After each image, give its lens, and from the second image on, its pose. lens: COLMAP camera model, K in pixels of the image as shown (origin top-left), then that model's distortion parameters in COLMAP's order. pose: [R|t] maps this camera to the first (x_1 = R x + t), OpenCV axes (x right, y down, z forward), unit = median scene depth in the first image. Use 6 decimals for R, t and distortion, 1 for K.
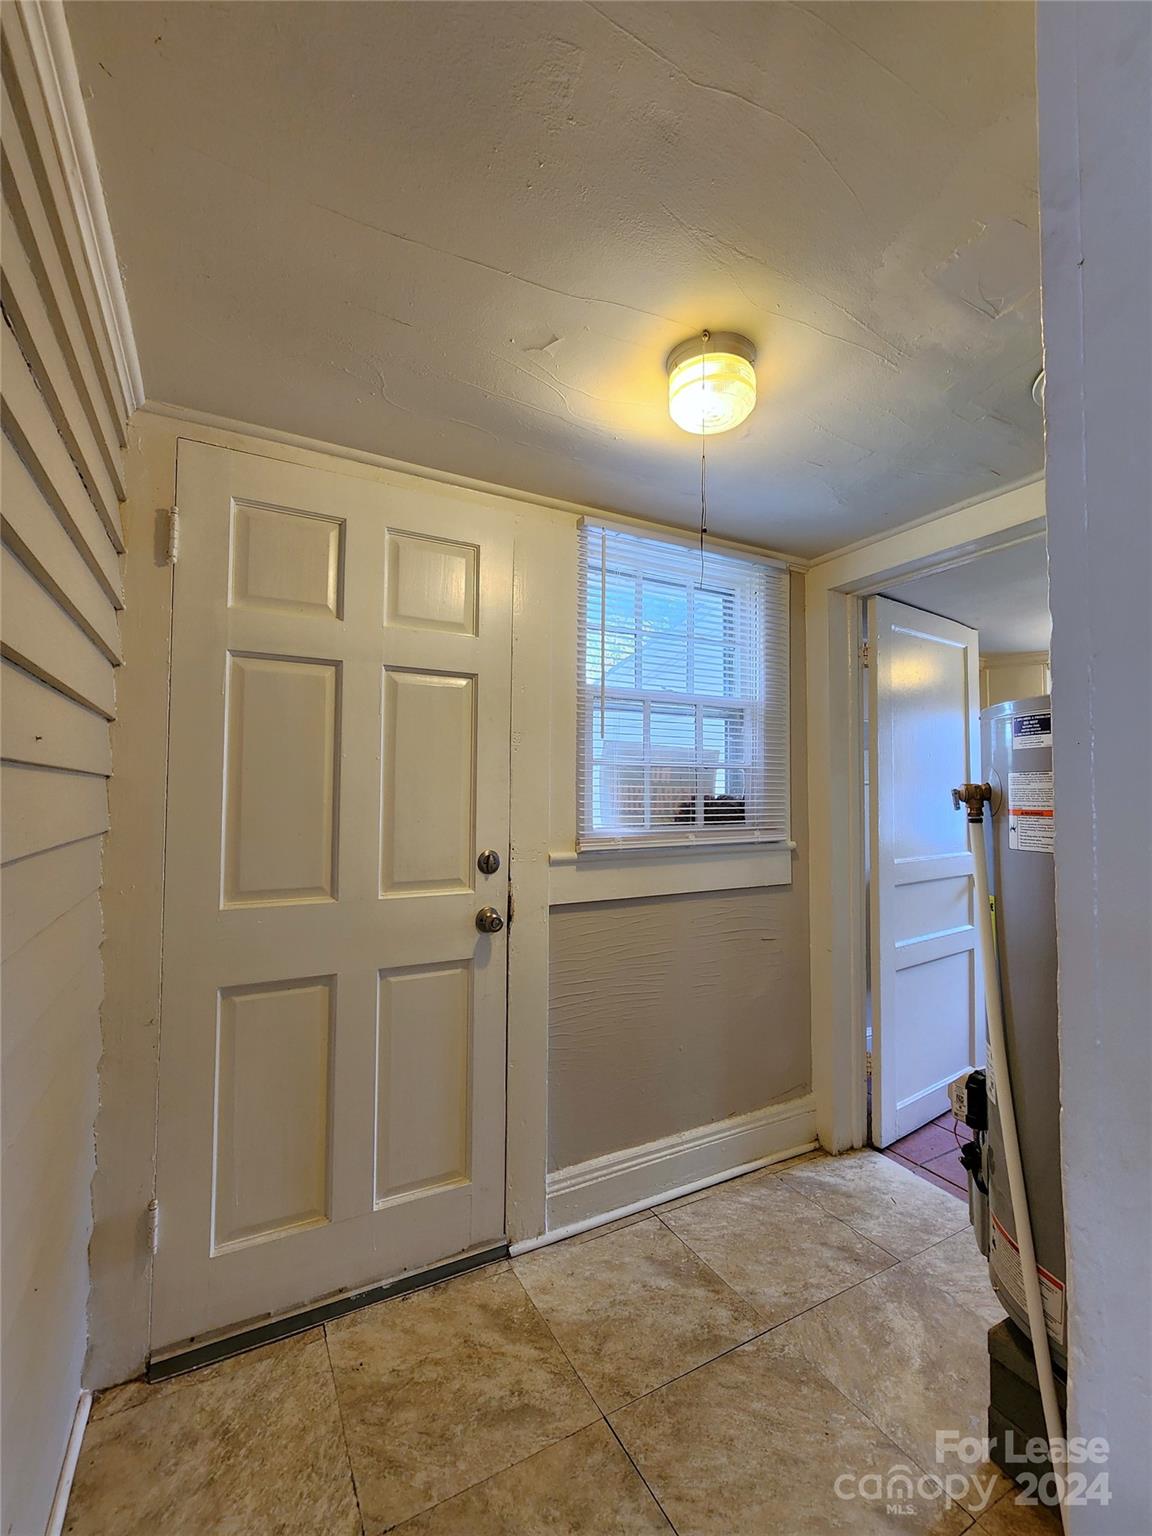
lens RADIAL K [[629.8, 0, 571.1], [0, 629.8, 771.3], [0, 0, 1]] dist [0.001824, 0.000105]
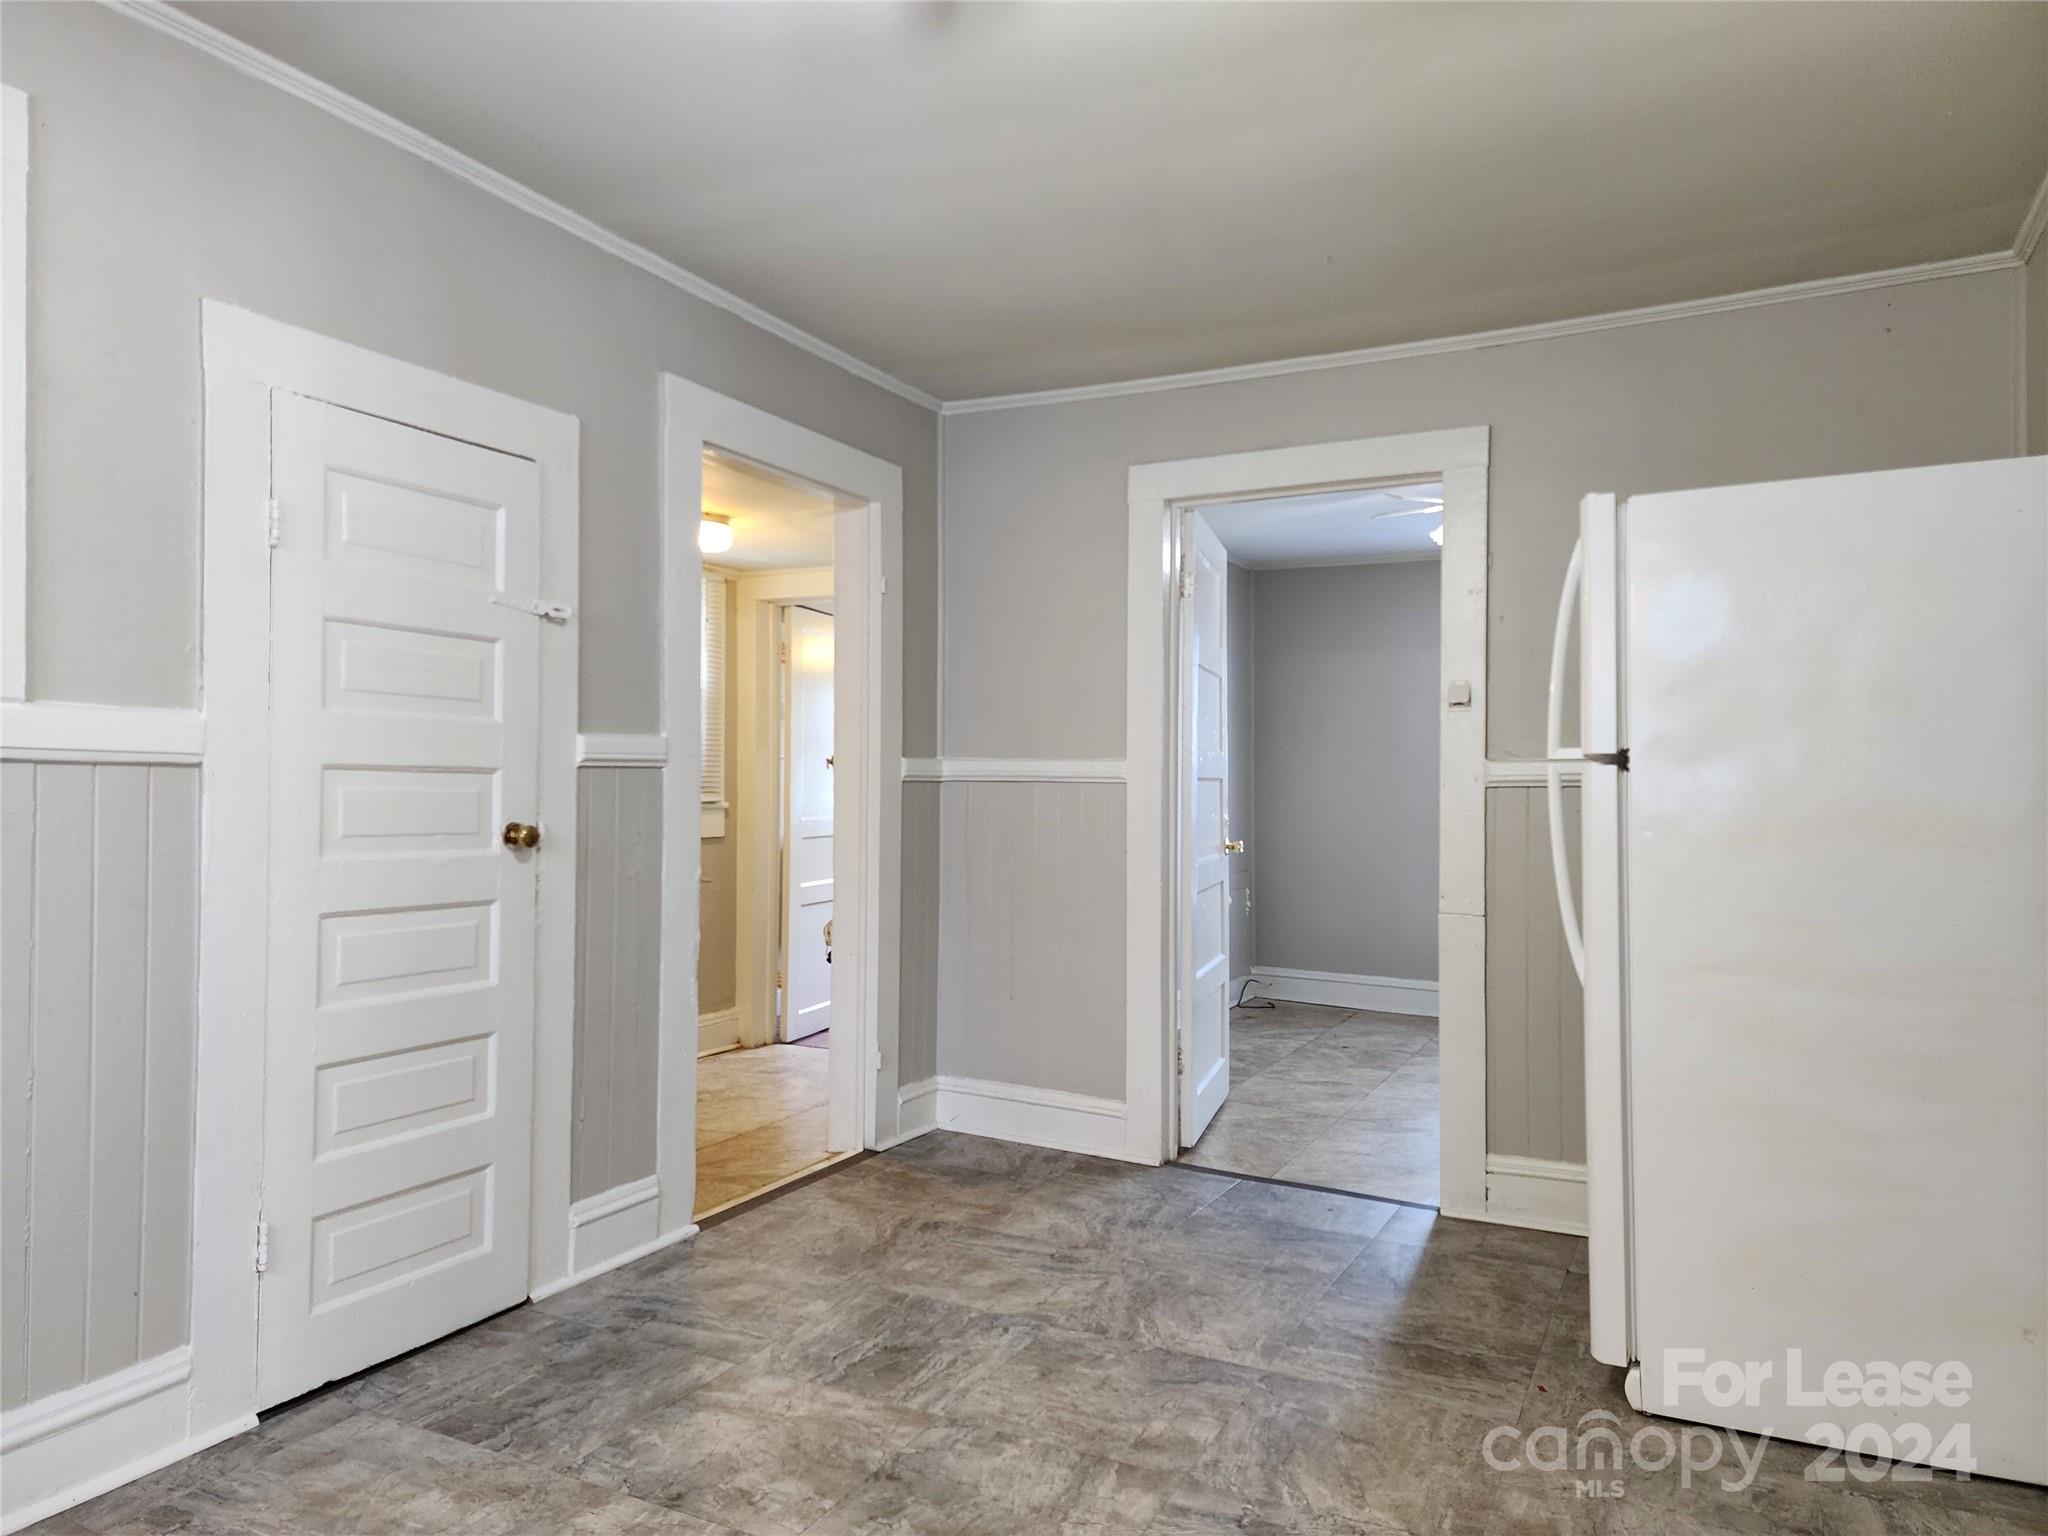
lens RADIAL K [[1367.0, 0, 1016.1], [0, 1367.0, 773.1], [0, 0, 1]] dist [0.050154, -0.001192]
pose [[0.823087, 0.005091, 0.567892, -0.709387], [-0.023356, 0.999417, 0.024893, -0.027581], [-0.567434, -0.033753, 0.822727, -1.540863]]
